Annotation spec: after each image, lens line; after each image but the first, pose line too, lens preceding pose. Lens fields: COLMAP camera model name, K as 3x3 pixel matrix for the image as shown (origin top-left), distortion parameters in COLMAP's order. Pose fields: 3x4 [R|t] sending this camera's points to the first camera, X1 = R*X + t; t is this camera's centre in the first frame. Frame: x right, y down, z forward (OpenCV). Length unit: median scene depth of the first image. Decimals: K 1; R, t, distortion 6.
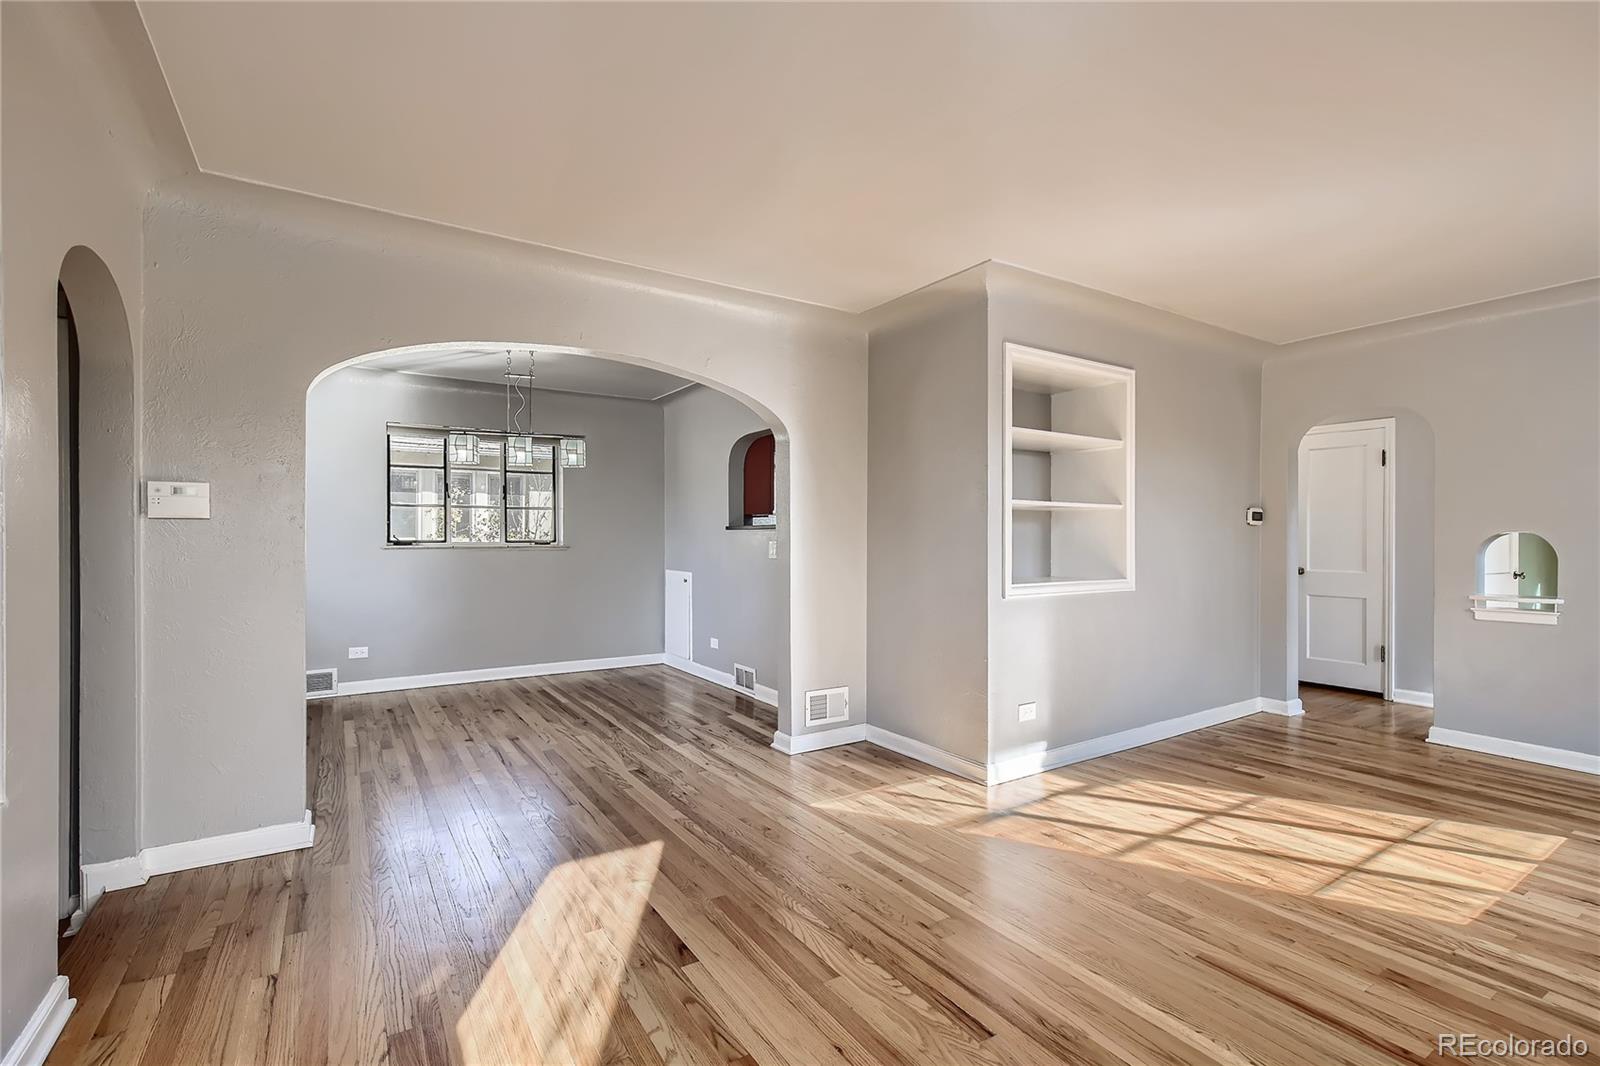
lens RADIAL K [[738.3, 0, 809.5], [0, 738.3, 540.9], [0, 0, 1]] dist [0.001956, 0.001053]
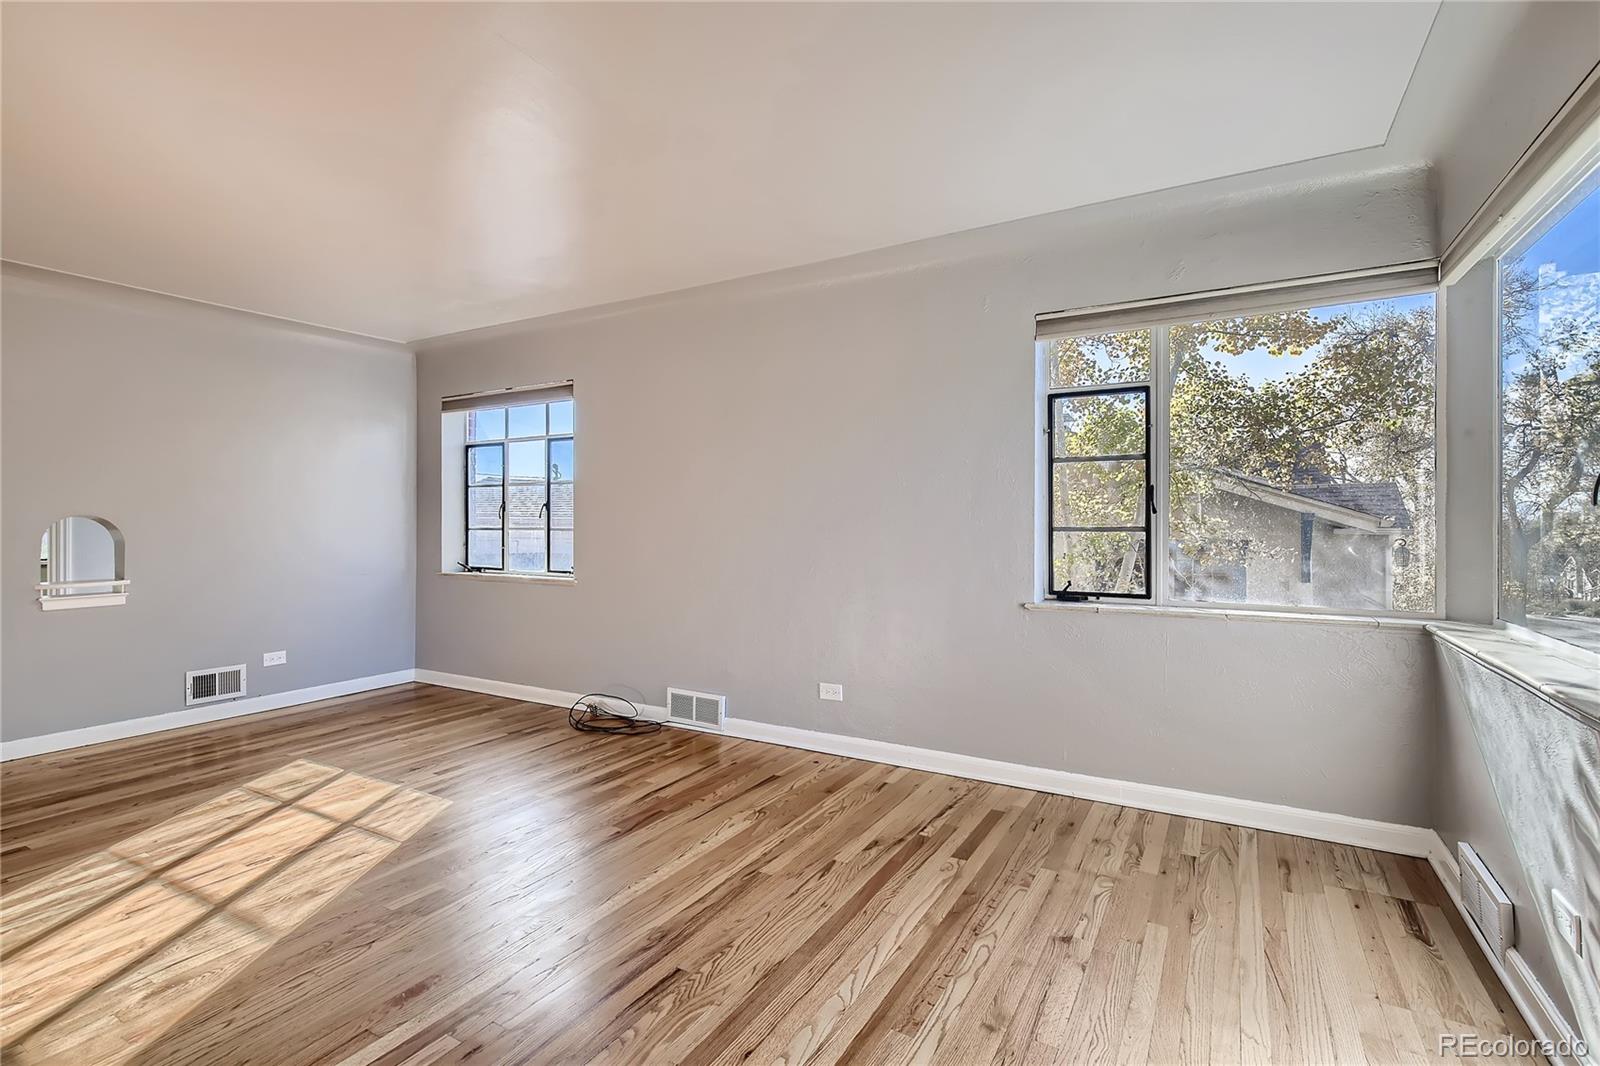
lens RADIAL K [[738.3, 0, 809.5], [0, 738.3, 540.9], [0, 0, 1]] dist [0.001956, 0.001053]
pose [[-0.463022, -0.018677, 0.886150, -0.483711], [0.005755, 0.999694, 0.024078, 0.003538], [-0.886328, 0.016249, -0.462773, 0.796356]]
